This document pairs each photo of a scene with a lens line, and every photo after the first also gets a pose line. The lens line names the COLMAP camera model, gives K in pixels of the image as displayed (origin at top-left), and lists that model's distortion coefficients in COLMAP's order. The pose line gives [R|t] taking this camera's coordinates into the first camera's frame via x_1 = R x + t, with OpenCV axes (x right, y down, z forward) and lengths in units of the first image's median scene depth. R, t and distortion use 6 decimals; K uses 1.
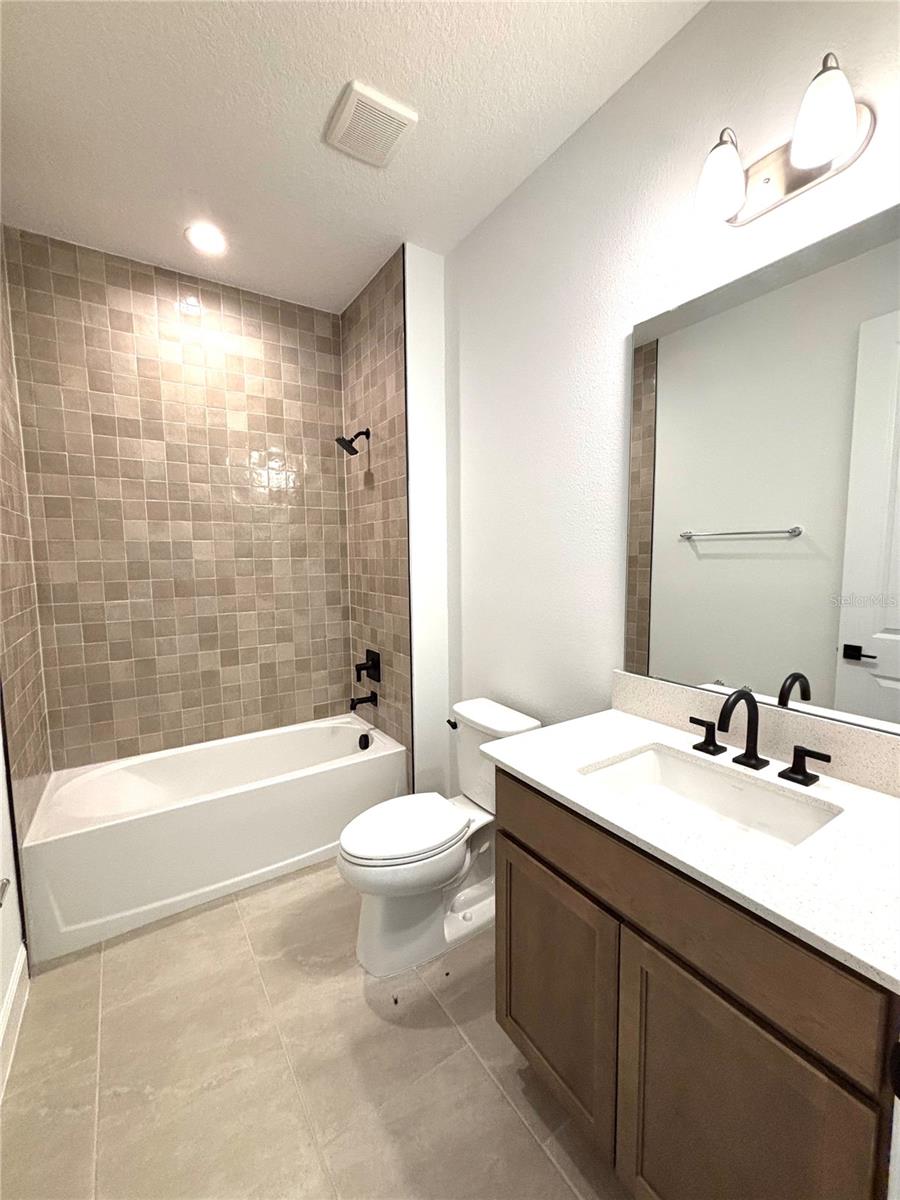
lens RADIAL K [[483.0, 0, 450.0], [0, 483.0, 600.0], [0, 0, 1]] dist [-0.004528, -0.000473]
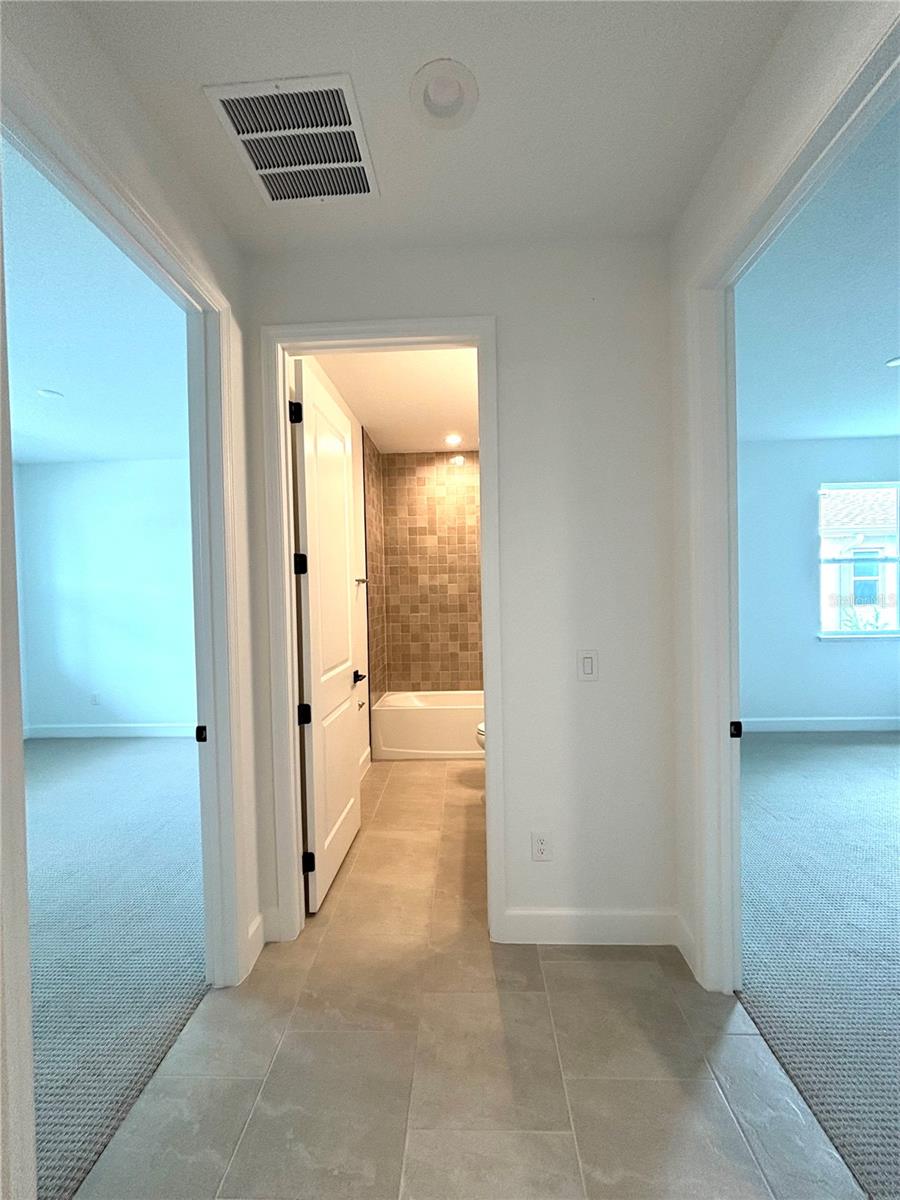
lens RADIAL K [[483.0, 0, 450.0], [0, 483.0, 600.0], [0, 0, 1]] dist [-0.004528, -0.000473]
pose [[0.807471, 0.005184, -0.589884, 0.658494], [-0.041646, 0.997967, -0.048239, 0.036741], [0.588435, 0.063518, 0.806046, -0.591574]]
